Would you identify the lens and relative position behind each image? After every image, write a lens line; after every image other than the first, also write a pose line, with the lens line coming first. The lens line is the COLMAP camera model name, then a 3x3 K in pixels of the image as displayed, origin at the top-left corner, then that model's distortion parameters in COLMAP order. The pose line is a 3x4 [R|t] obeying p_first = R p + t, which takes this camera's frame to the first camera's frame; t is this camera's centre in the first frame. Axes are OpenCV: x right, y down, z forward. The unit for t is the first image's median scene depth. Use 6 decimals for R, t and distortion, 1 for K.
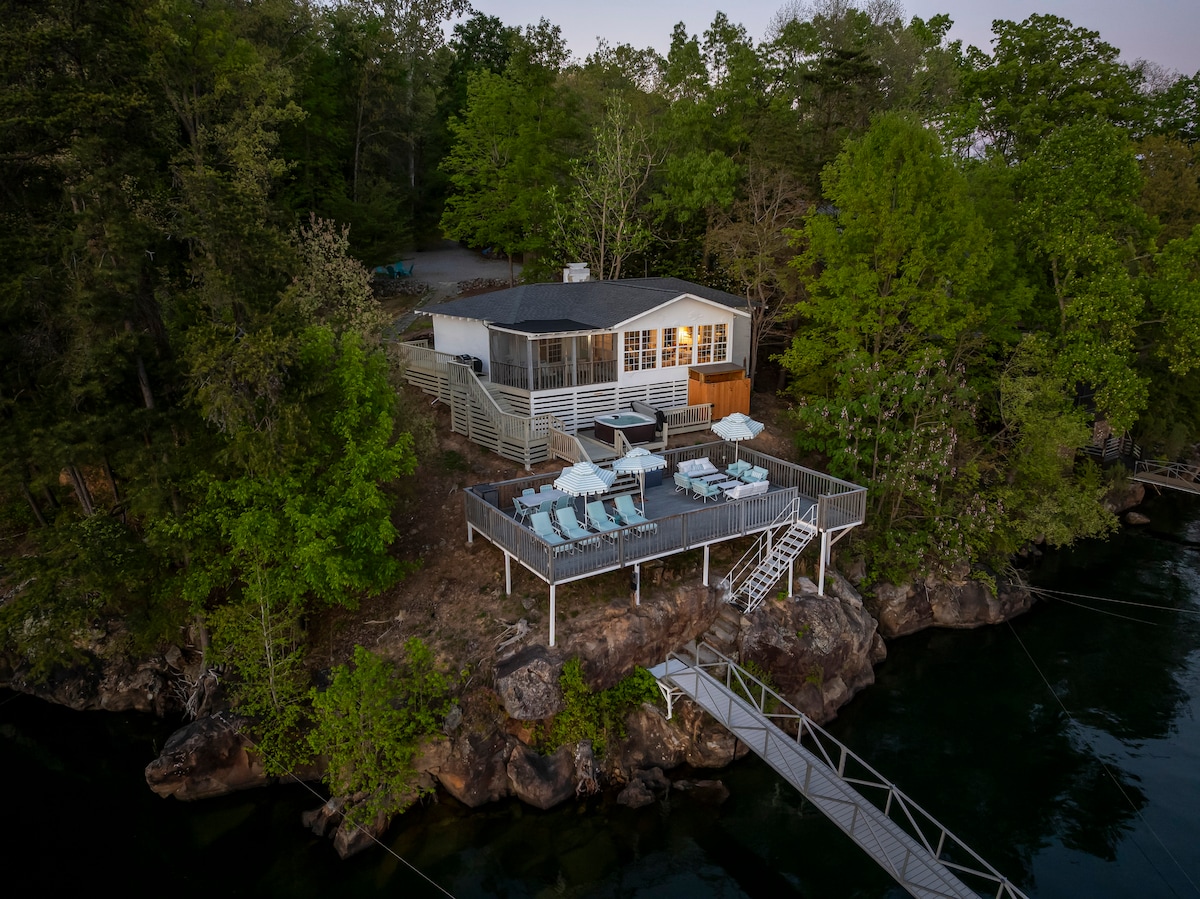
lens RADIAL K [[798.1, 0, 600.0], [0, 798.1, 449.5], [0, 0, 1]] dist [-0.000751, 0.000304]
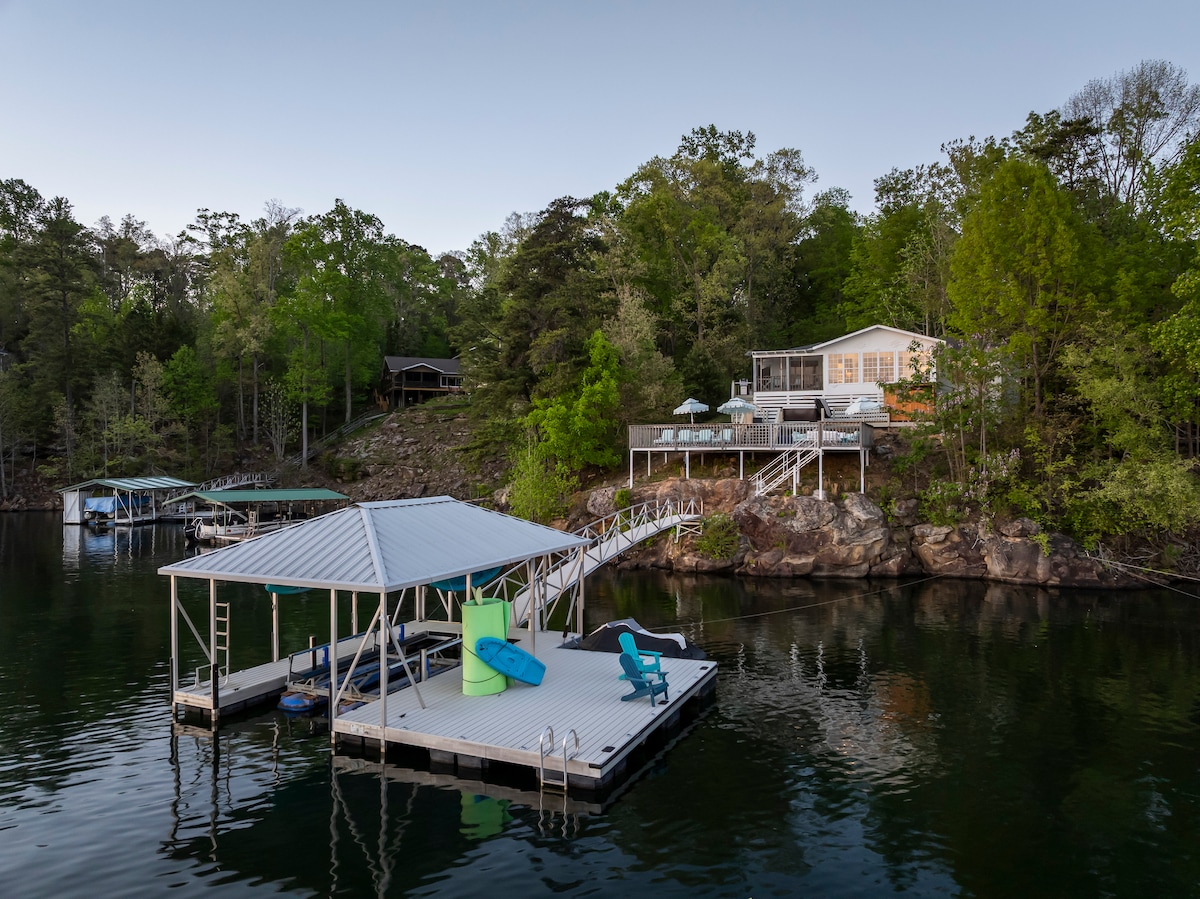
lens RADIAL K [[798.1, 0, 600.0], [0, 798.1, 449.5], [0, 0, 1]] dist [-0.000751, 0.000304]
pose [[0.568364, -0.002197, -0.822774, 1.012744], [-0.217950, 0.963872, -0.153131, 0.334908], [0.793385, 0.266358, 0.547351, -0.047289]]
